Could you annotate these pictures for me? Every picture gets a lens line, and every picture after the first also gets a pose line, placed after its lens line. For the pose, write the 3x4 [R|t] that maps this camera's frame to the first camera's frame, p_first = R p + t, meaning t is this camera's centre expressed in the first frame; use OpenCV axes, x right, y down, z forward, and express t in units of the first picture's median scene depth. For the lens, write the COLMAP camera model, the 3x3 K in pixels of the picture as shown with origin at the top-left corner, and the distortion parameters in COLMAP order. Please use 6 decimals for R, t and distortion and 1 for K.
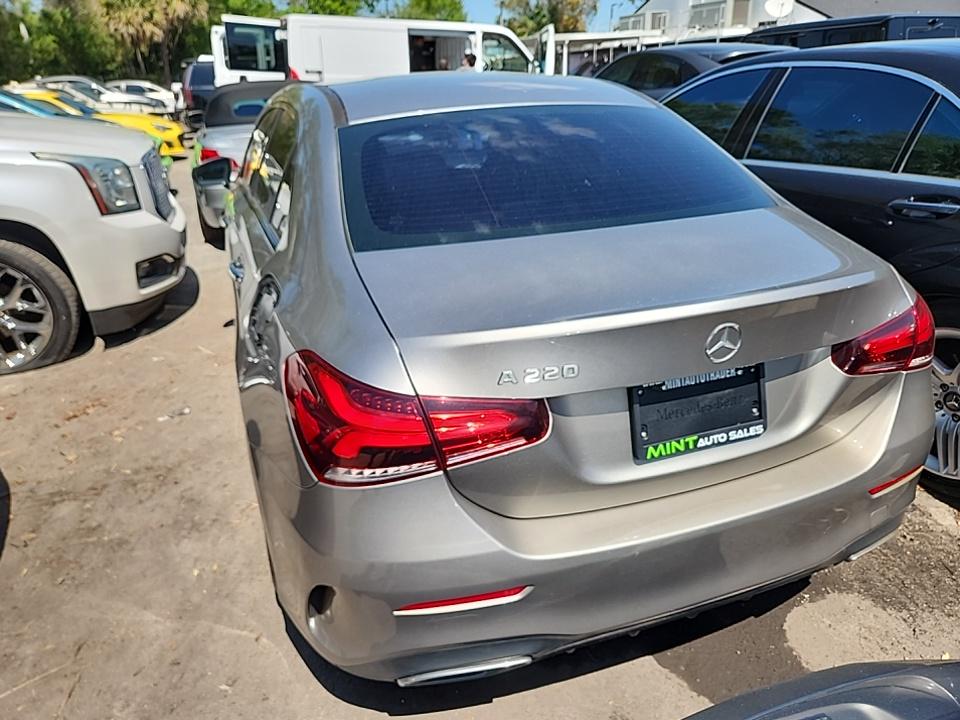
lens RADIAL K [[641.0, 0, 456.5], [0, 641.0, 358.0], [0, 0, 1]] dist [0.046496, -0.044283]
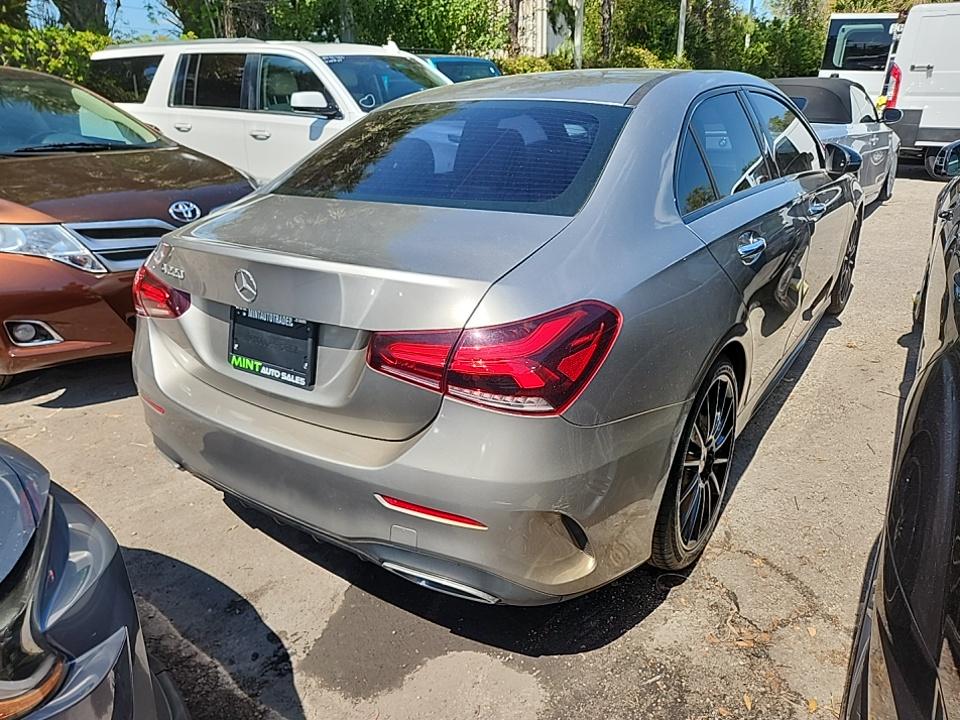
lens RADIAL K [[643.3, 0, 478.6], [0, 643.3, 339.2], [0, 0, 1]] dist [0.034700, -0.048140]
pose [[0.592802, 0.281388, -0.754590, 0.878621], [-0.298952, 0.946913, 0.118250, -0.113046], [0.747806, 0.155487, 0.645454, 0.274400]]
